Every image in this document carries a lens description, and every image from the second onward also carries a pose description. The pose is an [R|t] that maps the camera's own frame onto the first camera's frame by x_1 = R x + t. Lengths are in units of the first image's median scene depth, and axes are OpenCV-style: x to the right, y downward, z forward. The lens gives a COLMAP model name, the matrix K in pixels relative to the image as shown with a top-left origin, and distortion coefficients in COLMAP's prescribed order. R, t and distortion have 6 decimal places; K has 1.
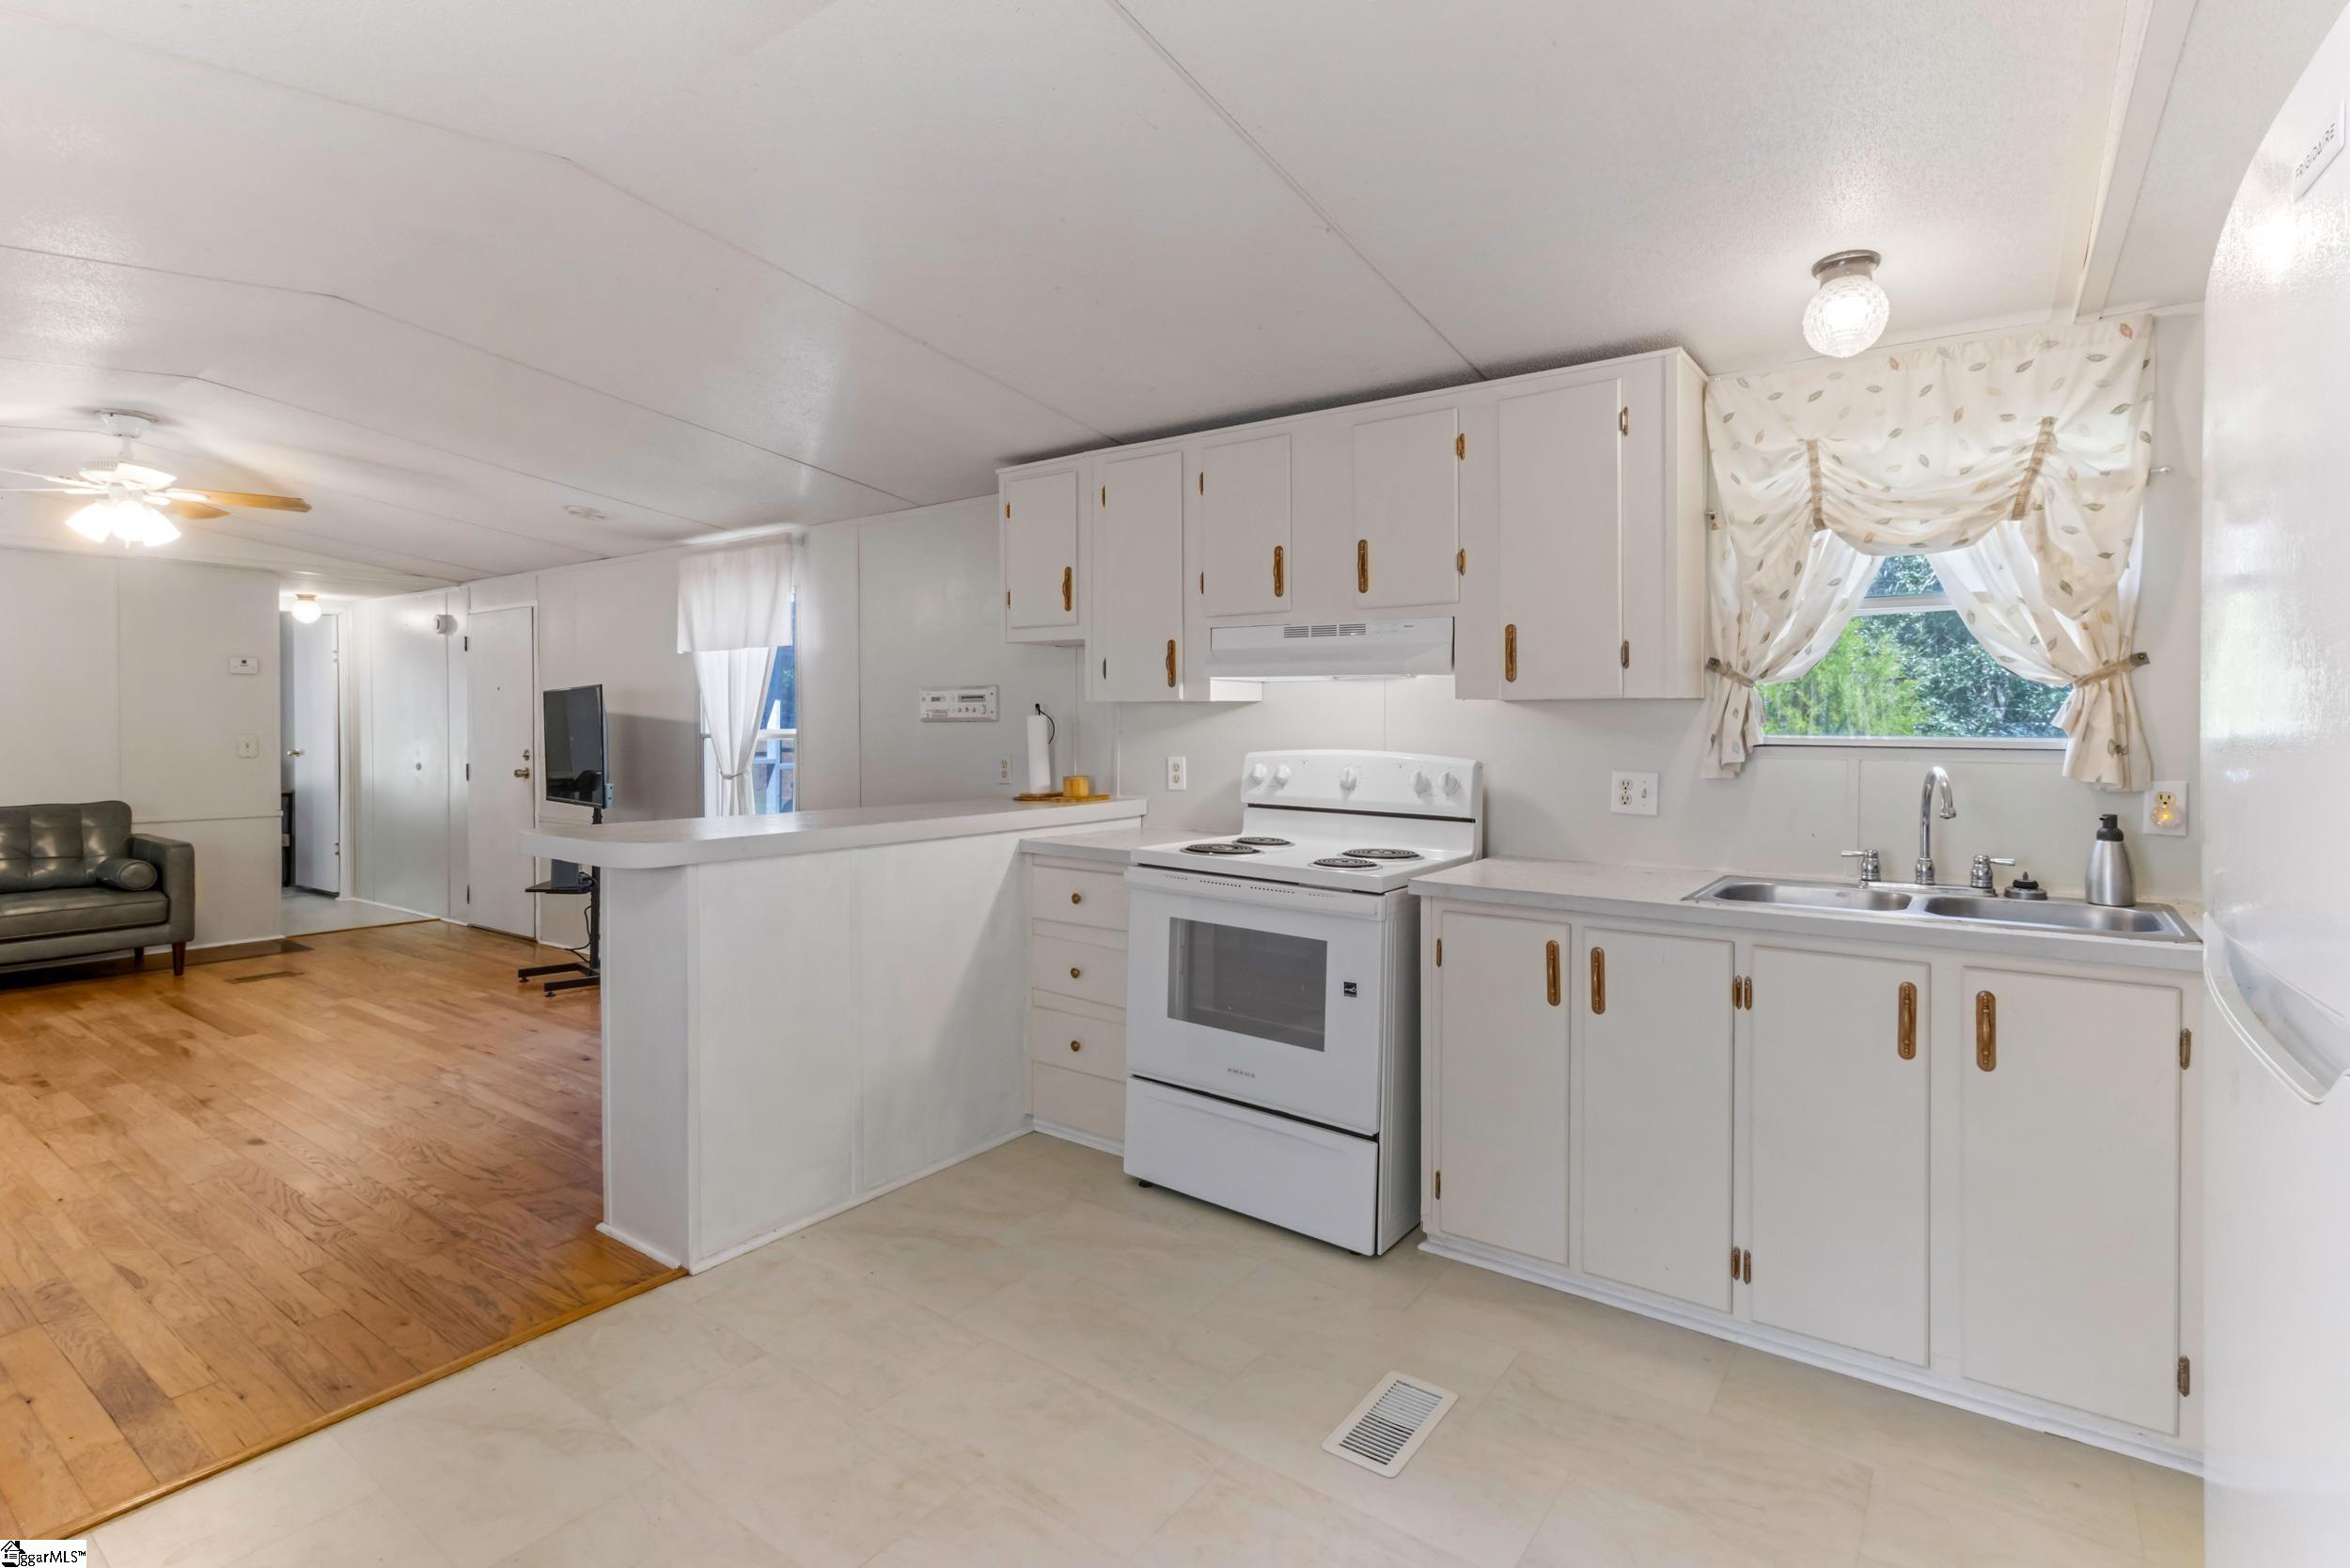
lens RADIAL K [[1128.3, 0, 1182.4], [0, 1128.3, 741.3], [0, 0, 1]] dist [0.001928, 0.001897]
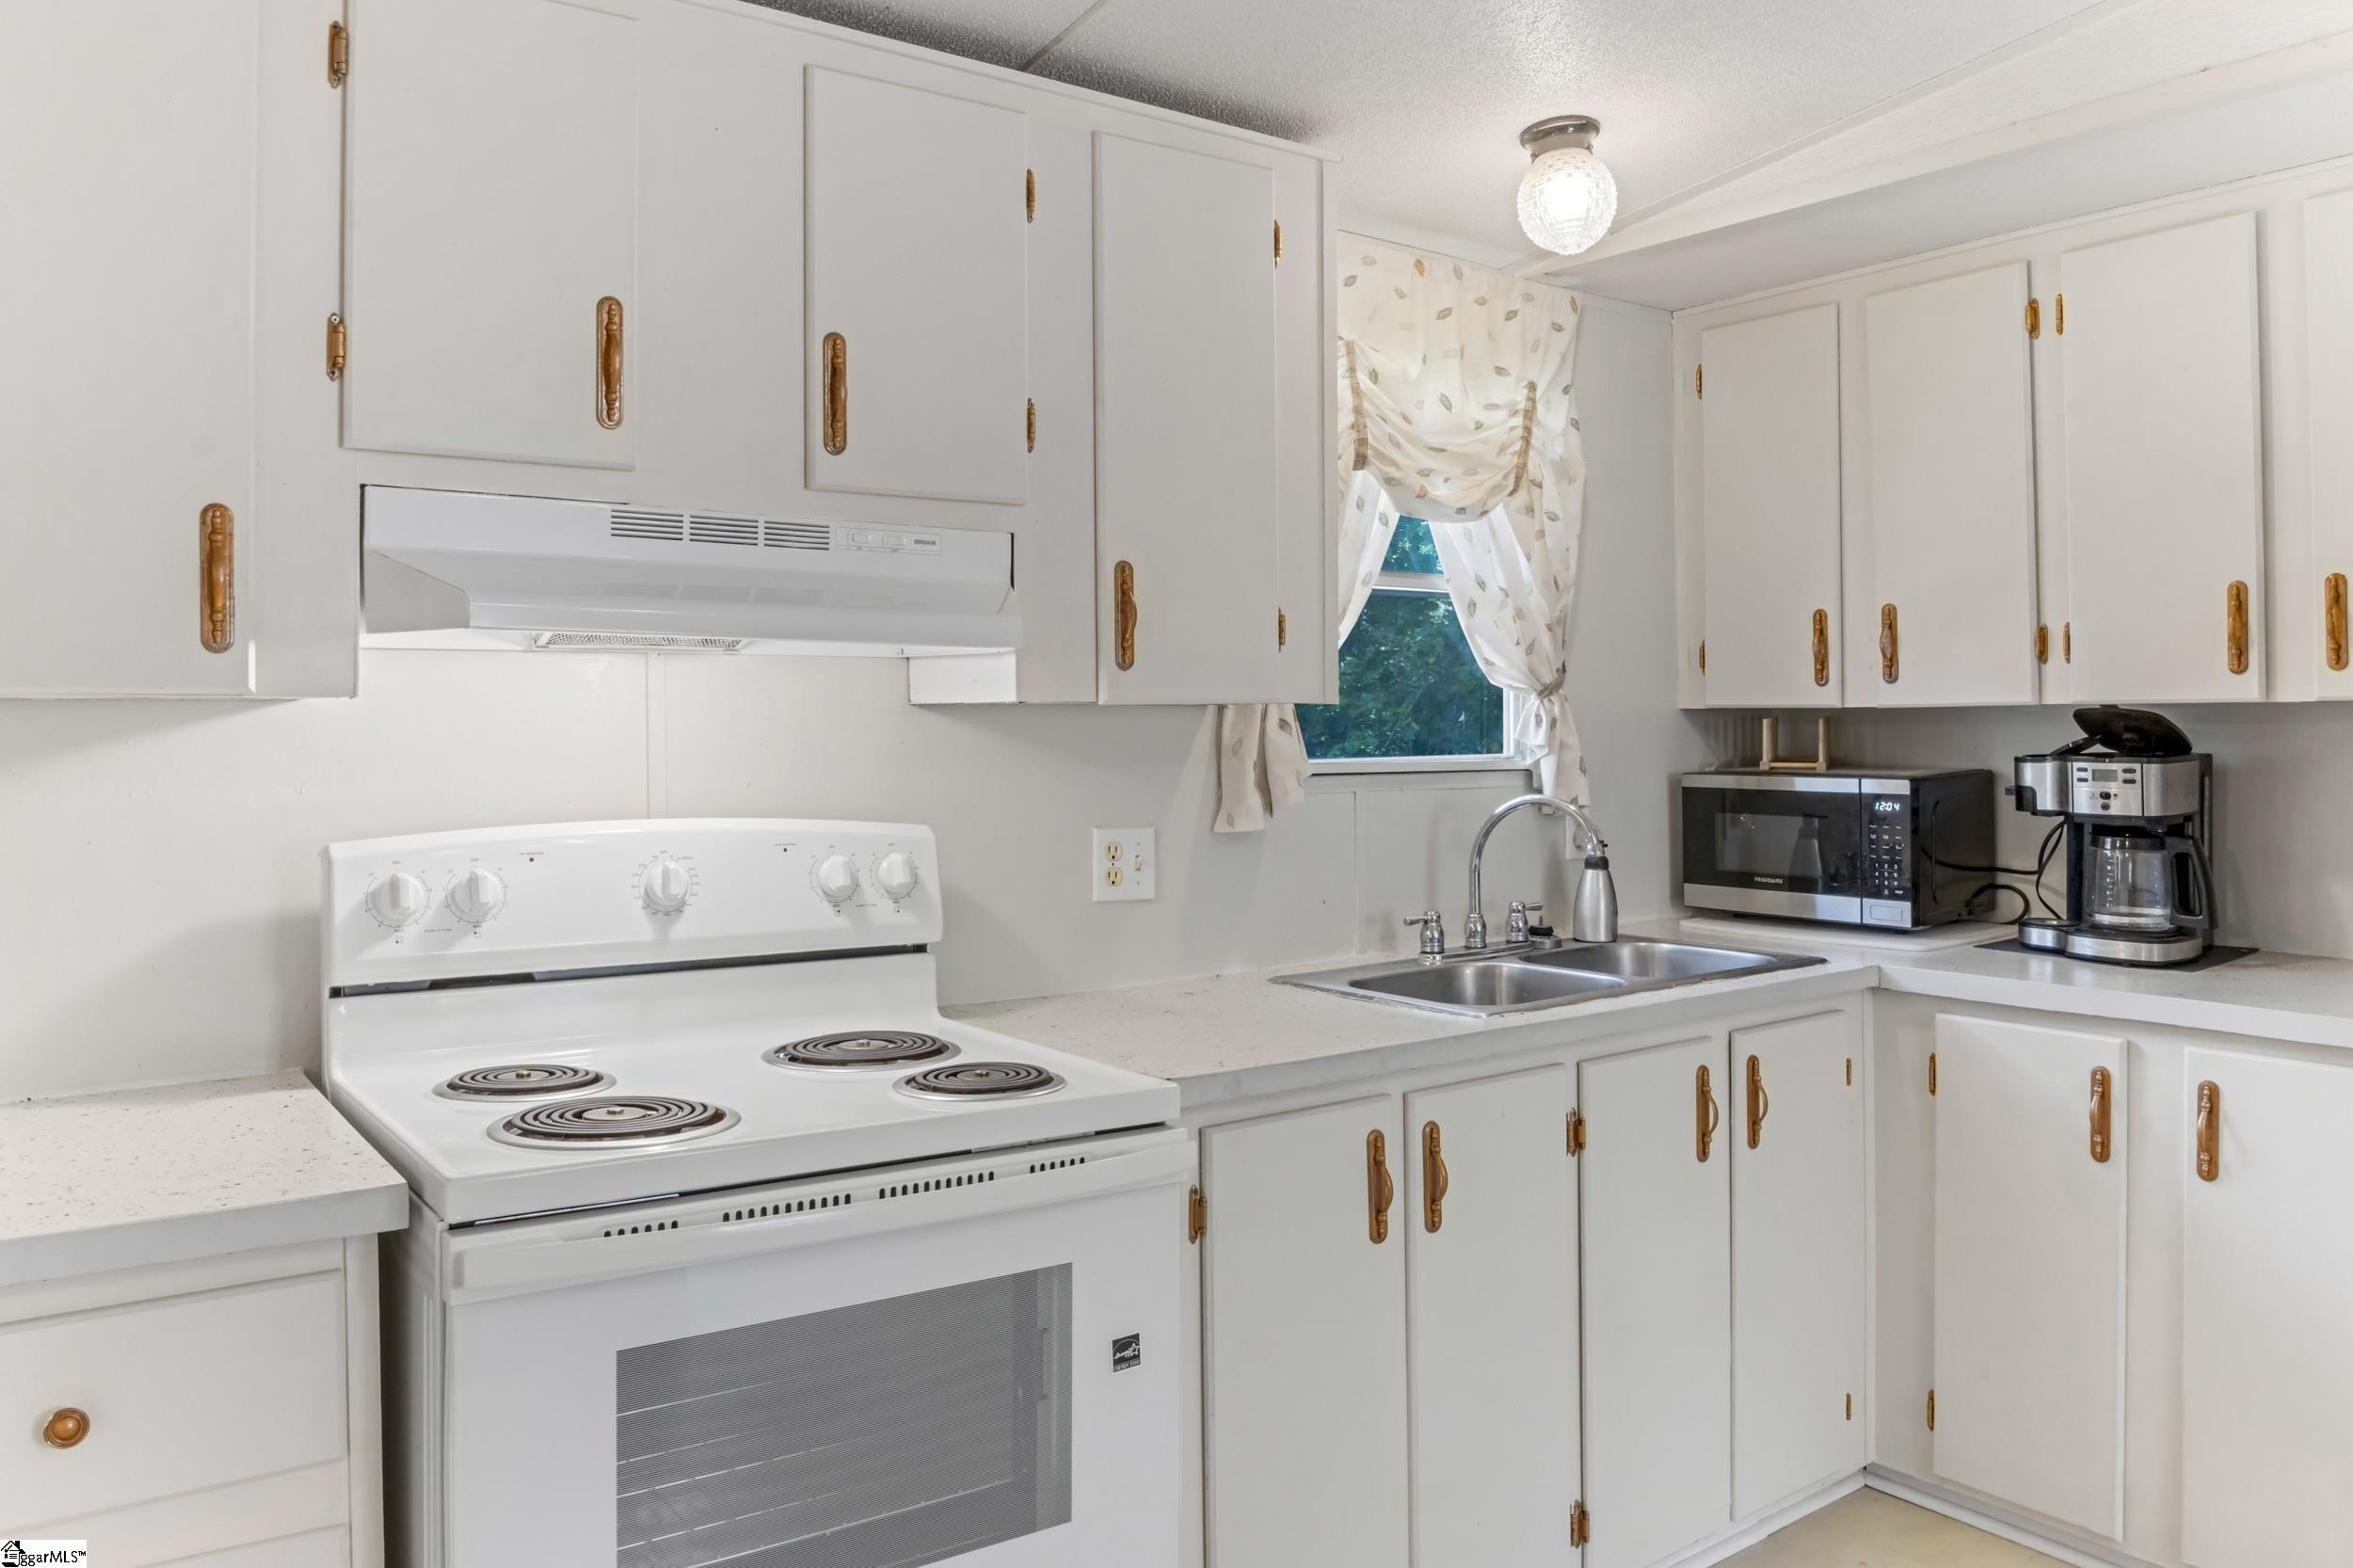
lens RADIAL K [[1709.1, 0, 1175.8], [0, 1709.1, 723.7], [0, 0, 1]] dist [-0.034893, 0.001327]
pose [[0.304715, -0.001123, 0.952443, -0.254202], [0.026055, 0.999635, -0.007157, -0.011773], [-0.952087, 0.026996, 0.304633, 0.405609]]
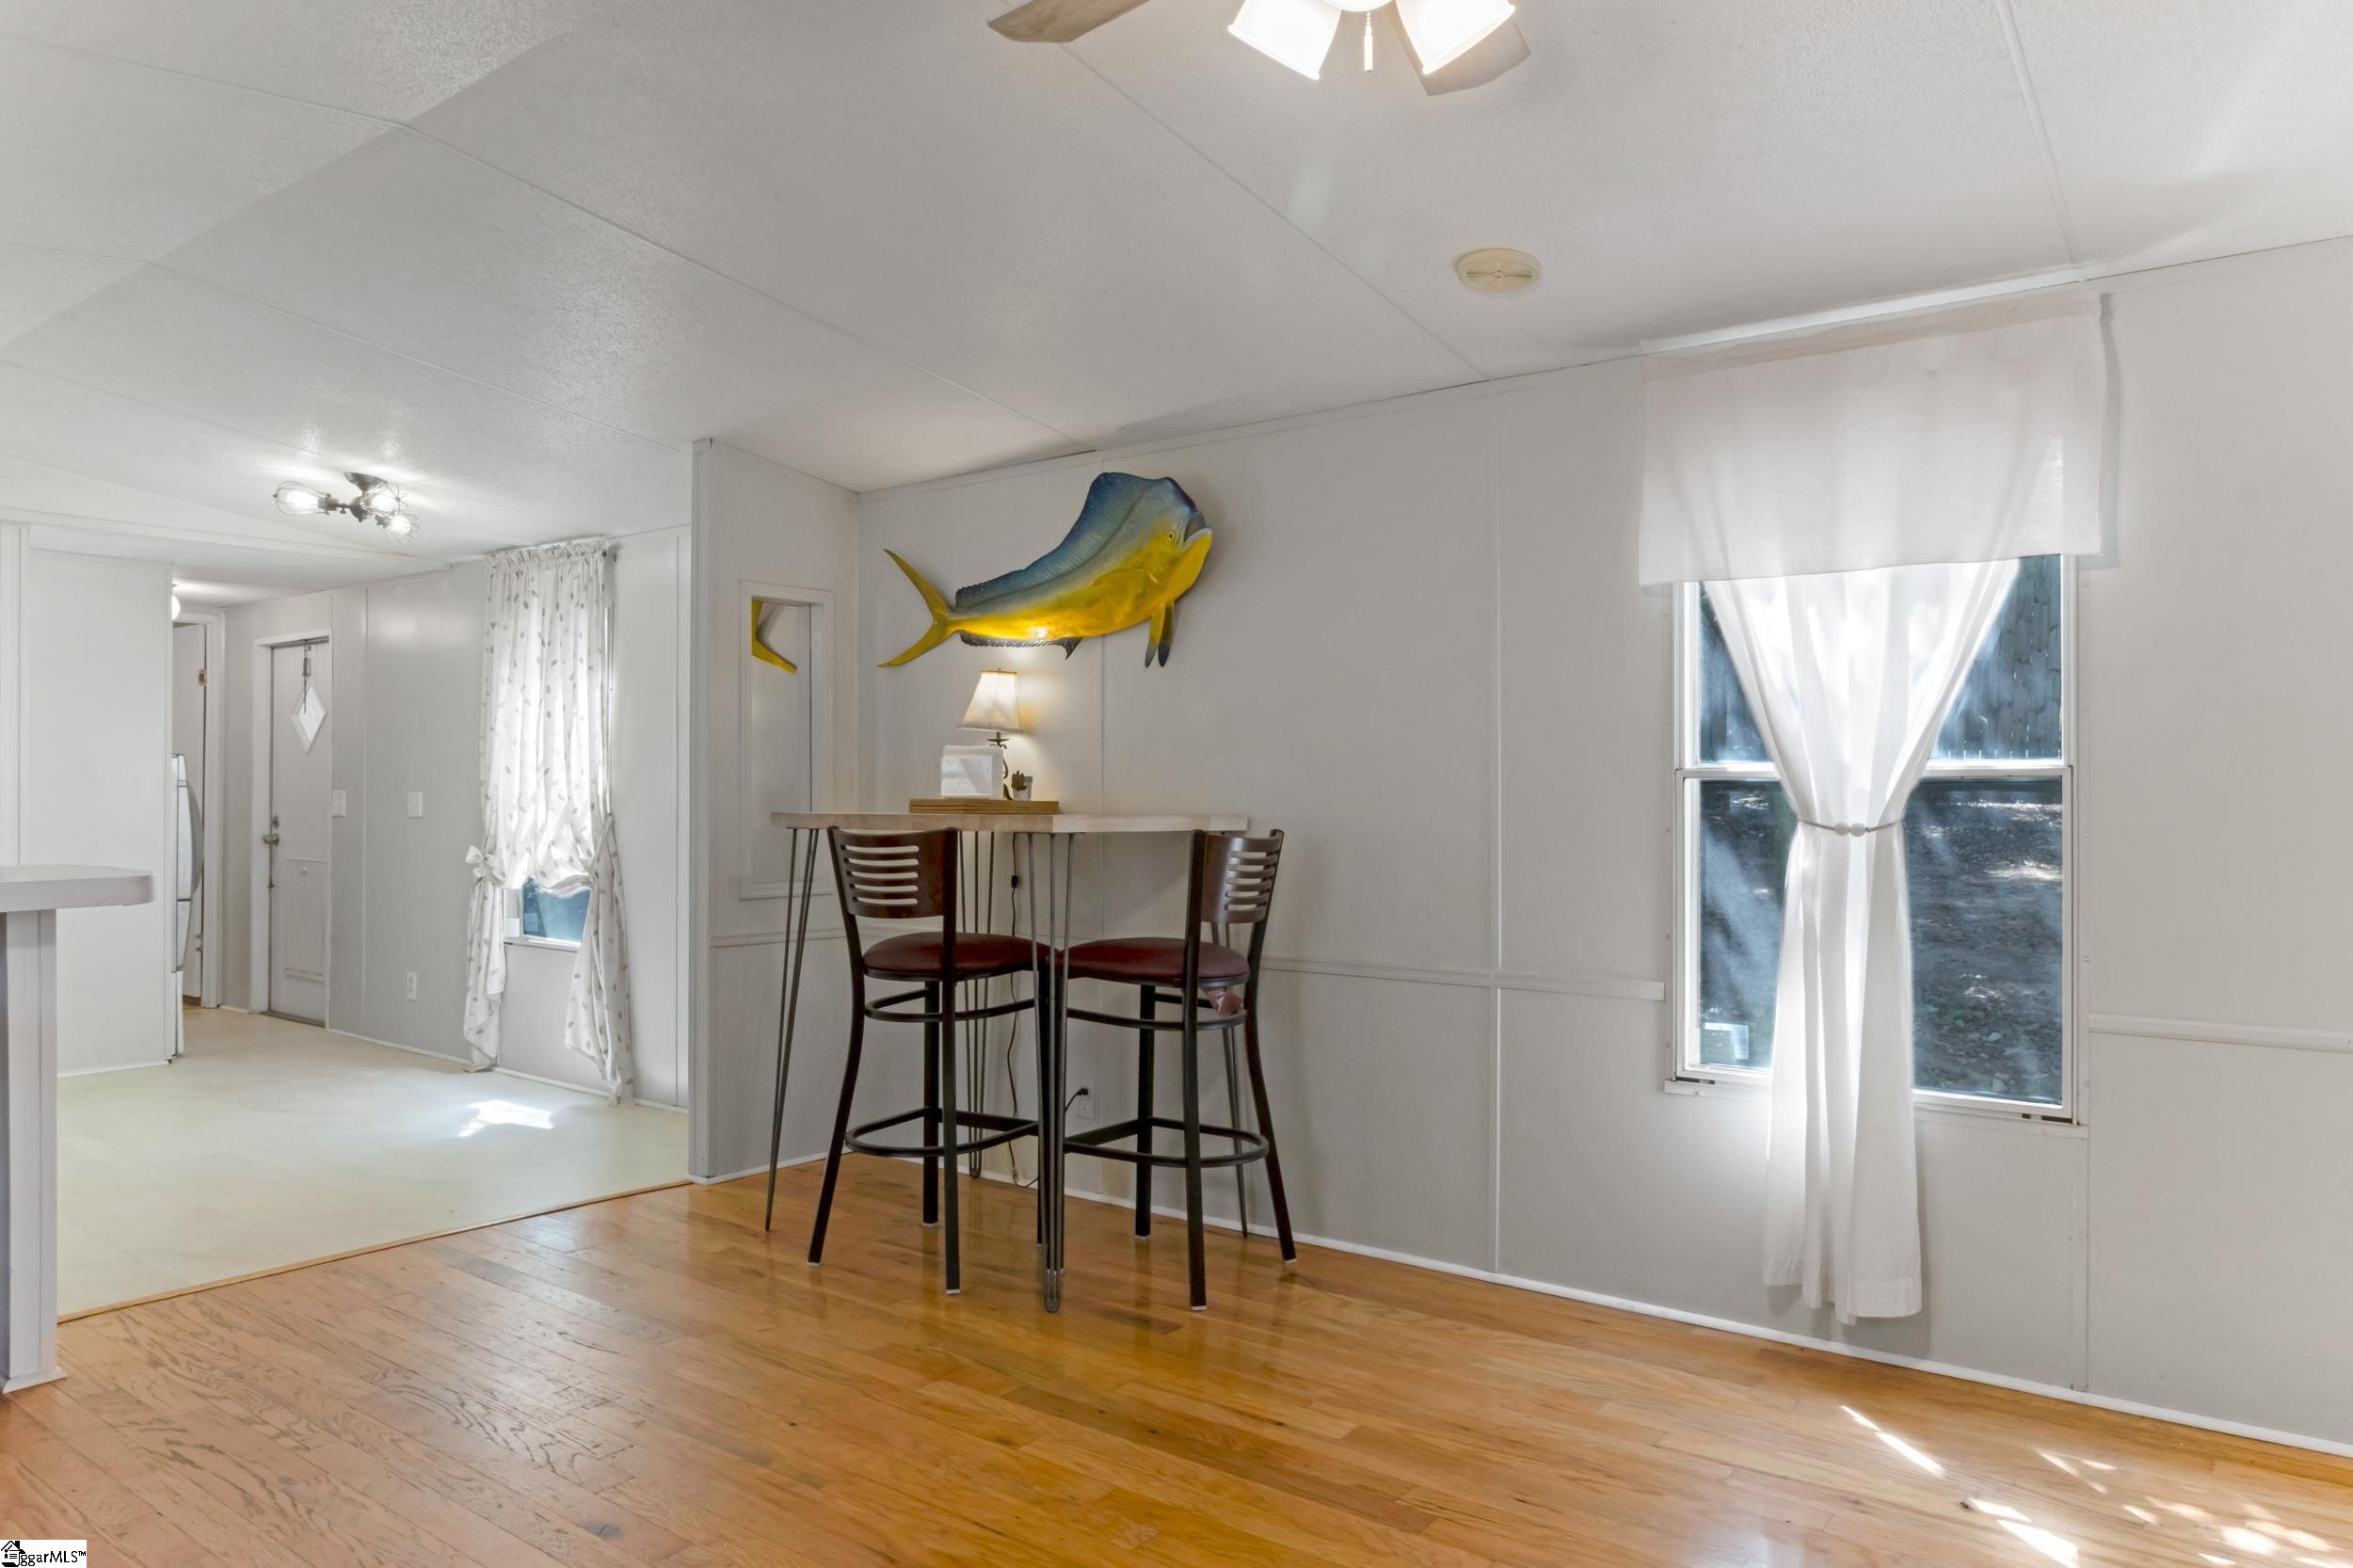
lens RADIAL K [[1504.7, 0, 1185.8], [0, 1504.7, 788.2], [0, 0, 1]] dist [-0.027380, 0.008270]
pose [[-0.999864, -0.004868, 0.015744, -0.725339], [-0.004592, 0.999836, 0.017545, -0.000998], [-0.015827, 0.017471, -0.999722, 1.110800]]
